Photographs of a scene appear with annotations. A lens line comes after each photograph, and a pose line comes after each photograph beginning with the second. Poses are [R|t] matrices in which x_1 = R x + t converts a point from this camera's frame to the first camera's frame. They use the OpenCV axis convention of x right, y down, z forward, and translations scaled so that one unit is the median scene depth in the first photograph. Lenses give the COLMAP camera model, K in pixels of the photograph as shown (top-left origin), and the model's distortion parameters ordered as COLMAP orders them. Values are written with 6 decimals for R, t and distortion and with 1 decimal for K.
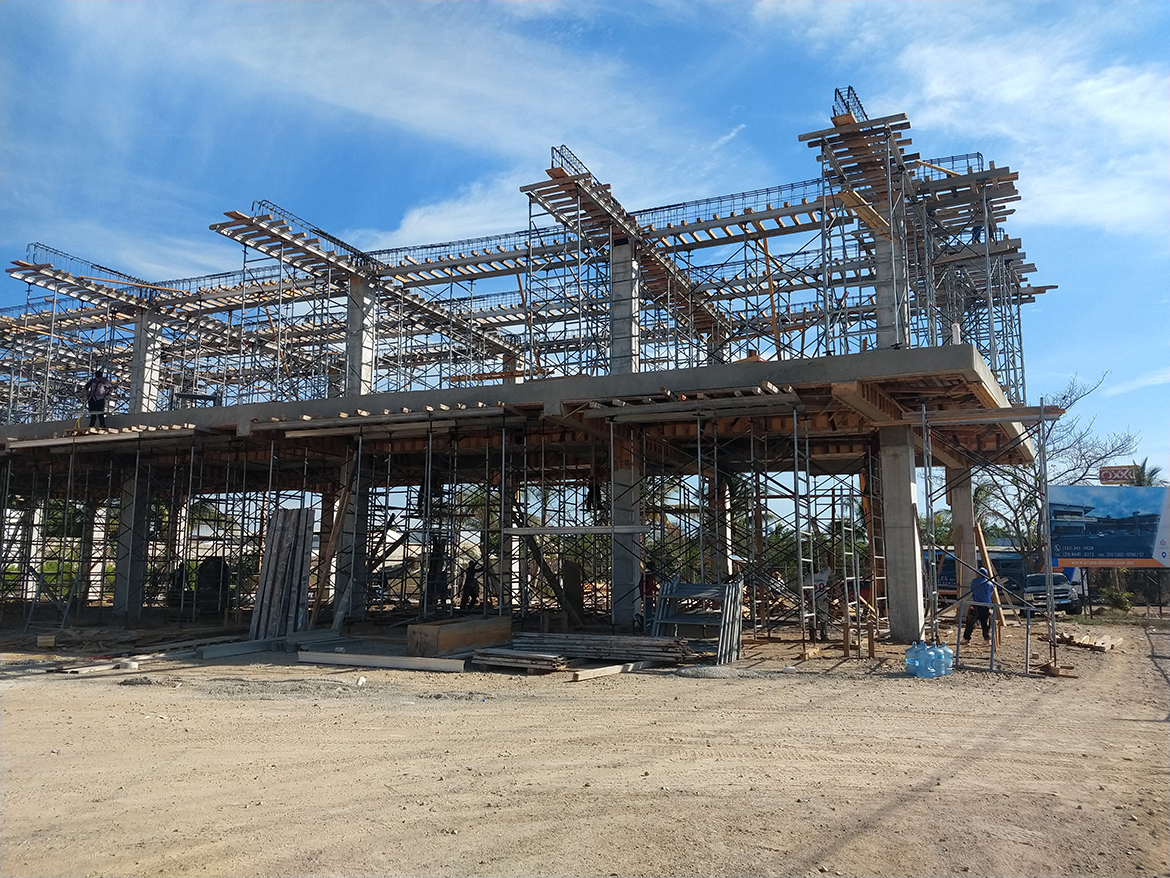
lens RADIAL K [[844.4, 0, 585.0], [0, 844.4, 439.0], [0, 0, 1]] dist [0.153157, -0.254932]
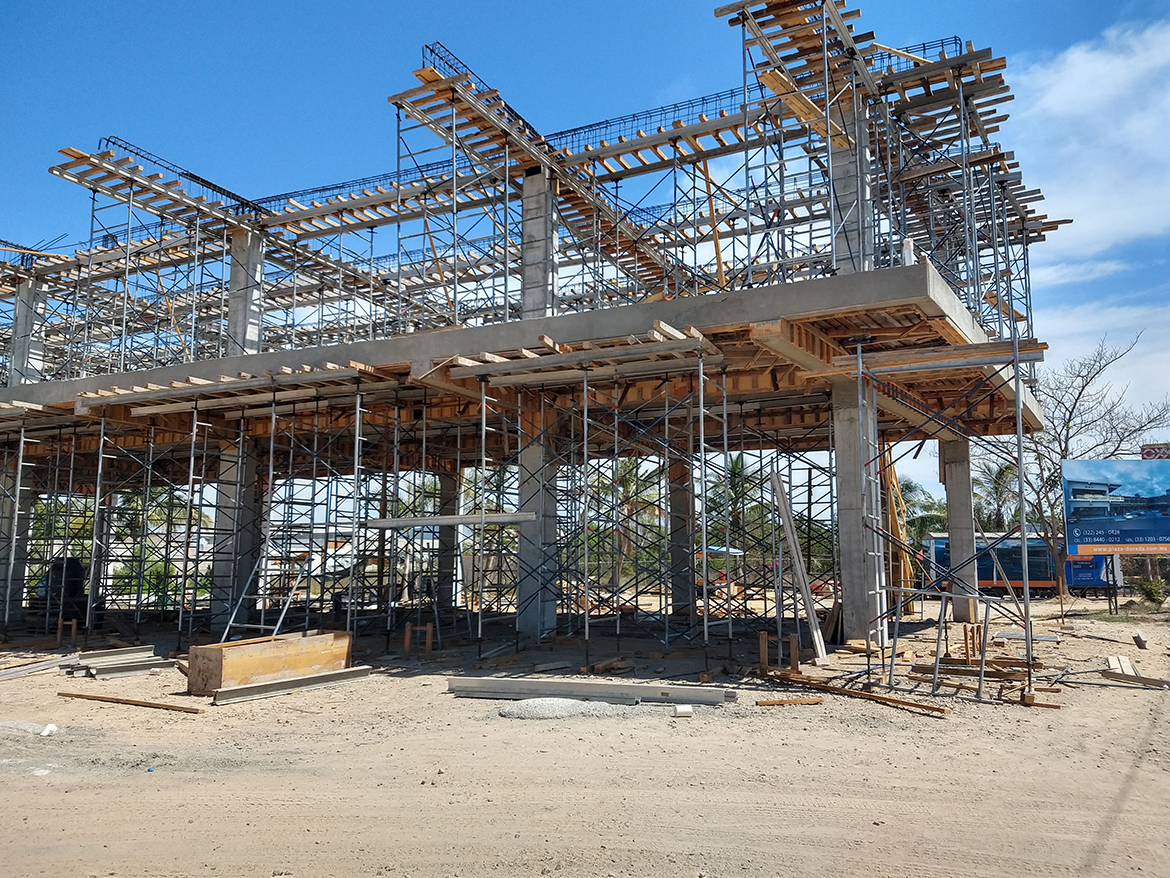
lens RADIAL K [[868.7, 0, 585.3], [0, 868.7, 459.6], [0, 0, 1]] dist [0.095180, -0.156574]
pose [[0.999280, -0.017599, -0.033617, 0.129226], [0.018719, 0.999270, 0.033308, 0.022249], [0.033007, -0.033914, 0.998880, 0.160007]]
